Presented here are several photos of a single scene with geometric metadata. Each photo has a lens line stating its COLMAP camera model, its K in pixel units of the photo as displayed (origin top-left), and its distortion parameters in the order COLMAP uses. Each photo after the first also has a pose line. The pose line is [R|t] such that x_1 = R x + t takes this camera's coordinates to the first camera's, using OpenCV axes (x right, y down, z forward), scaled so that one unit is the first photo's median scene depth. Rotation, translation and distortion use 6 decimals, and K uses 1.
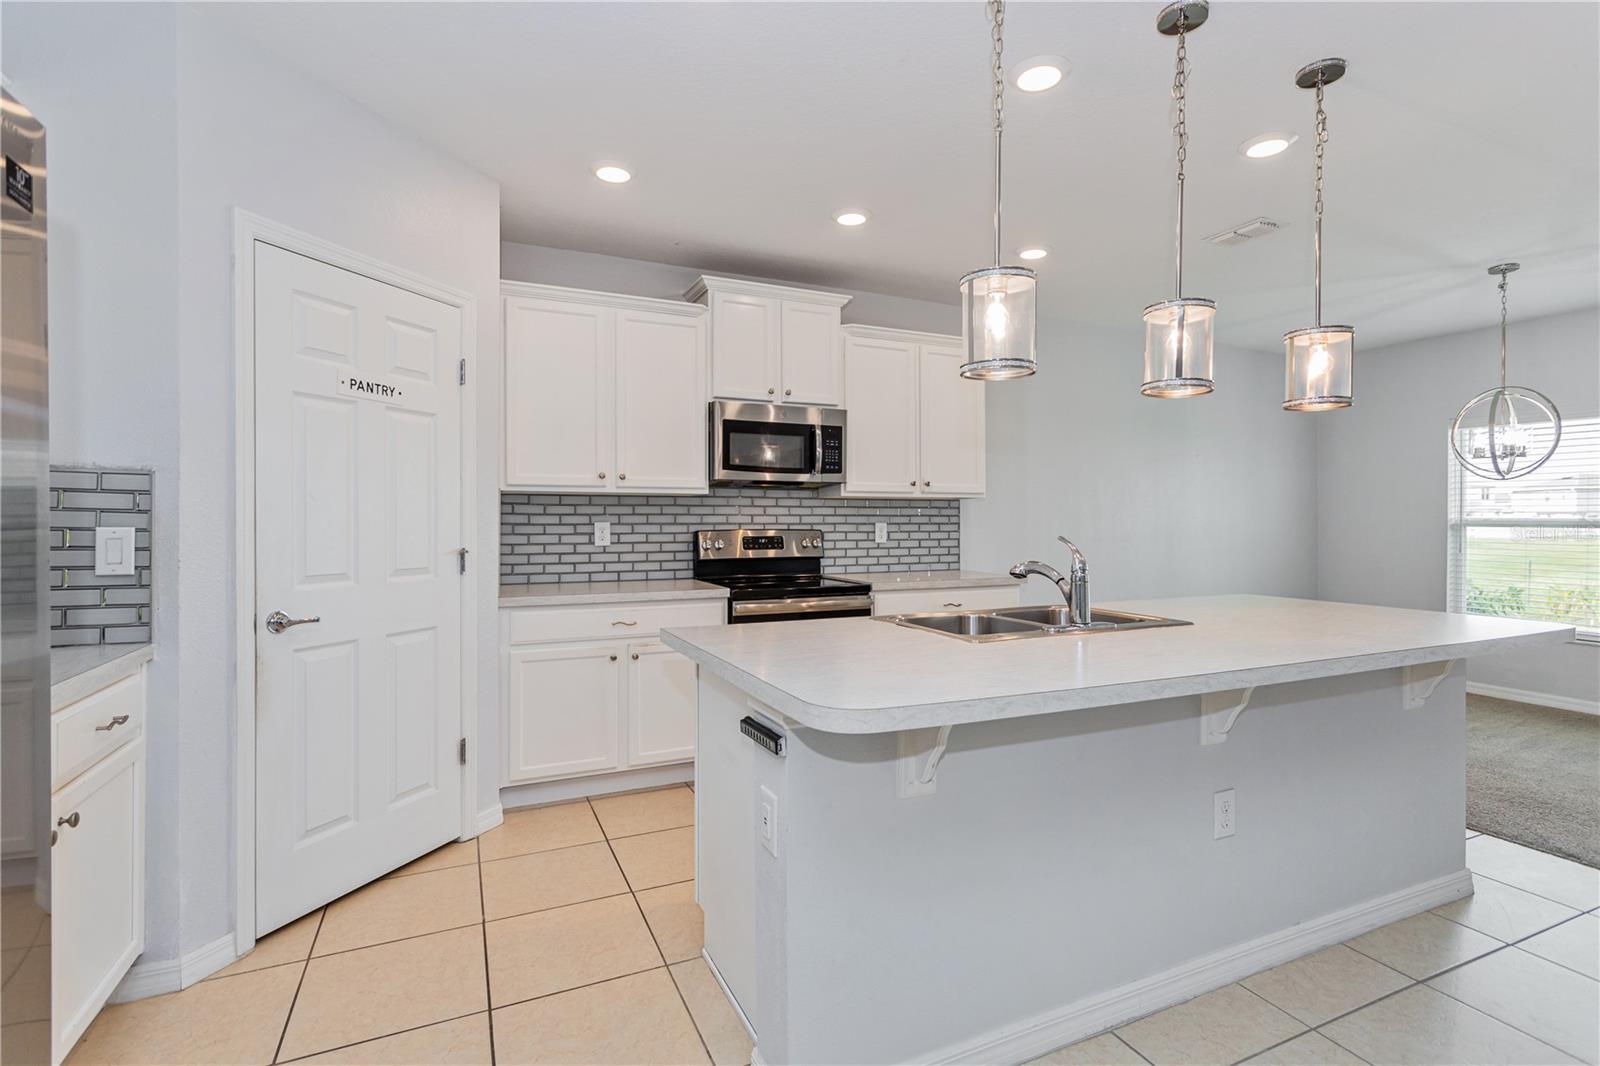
lens RADIAL K [[764.5, 0, 803.3], [0, 764.5, 524.9], [0, 0, 1]] dist [0.013396, 0.001086]
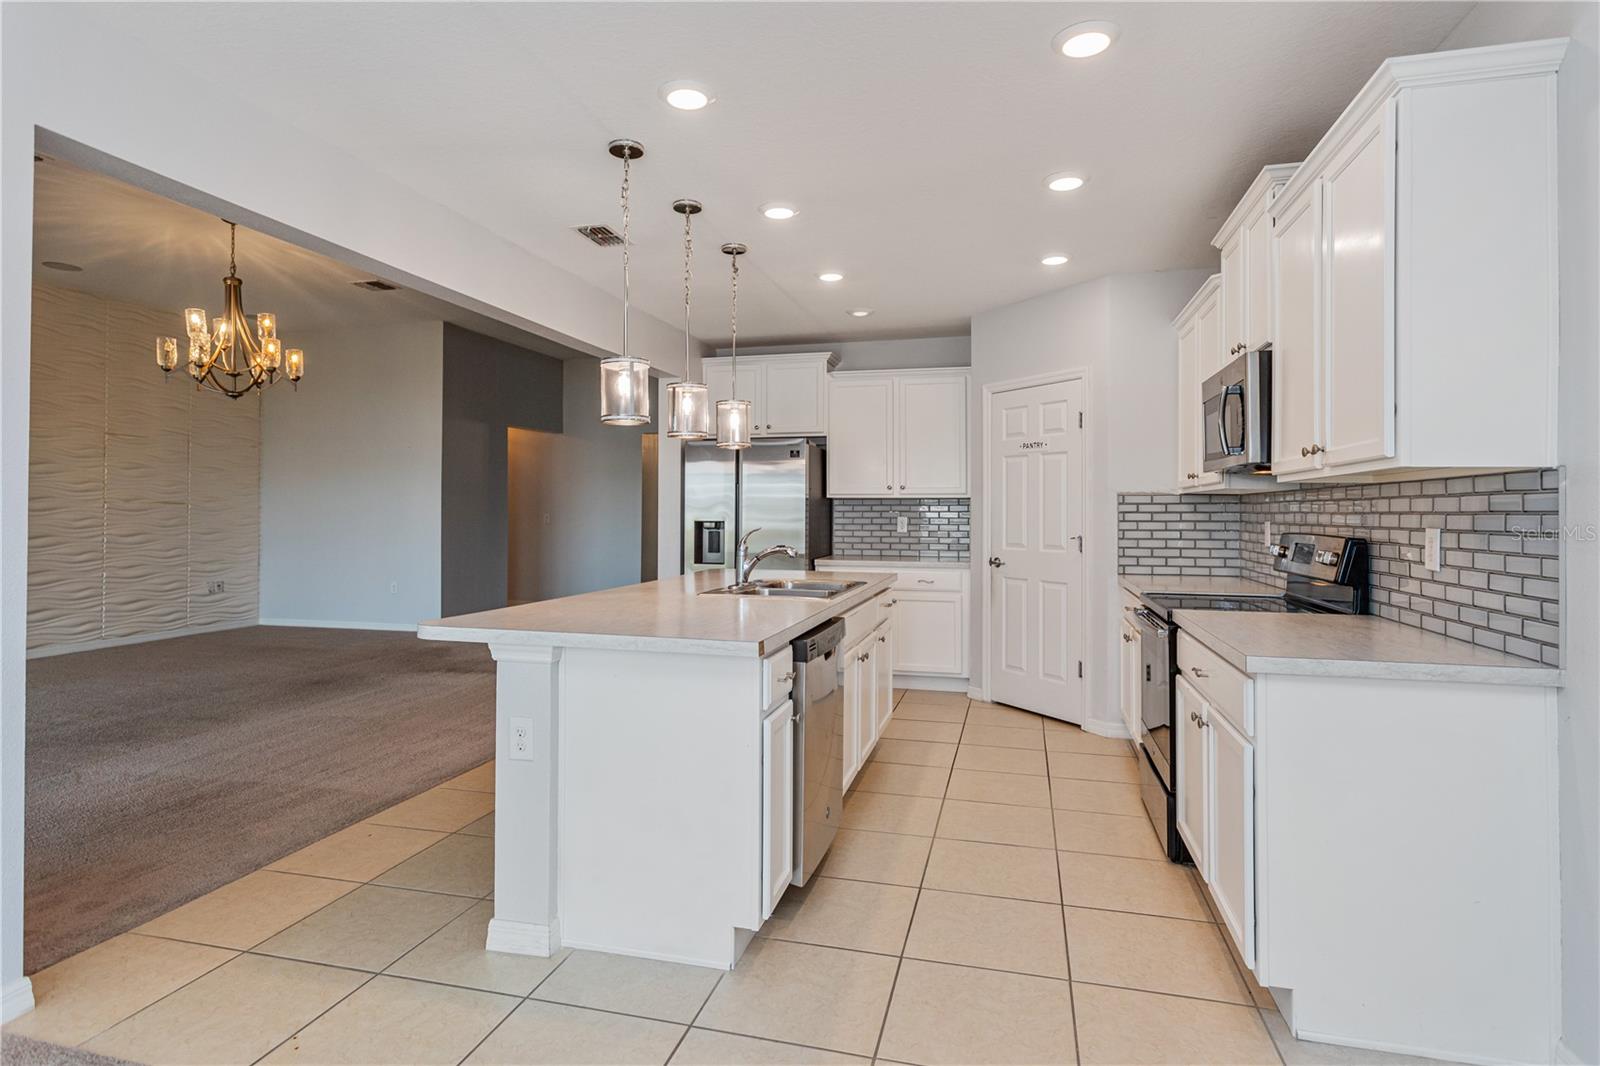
lens RADIAL K [[854.1, 0, 797.4], [0, 854.1, 488.7], [0, 0, 1]] dist [-0.001186, 0.001593]
pose [[-0.633398, -0.023050, -0.773483, 0.923384], [-0.009452, 0.999712, -0.022052, -0.014607], [0.773769, -0.006657, -0.633433, 1.234146]]
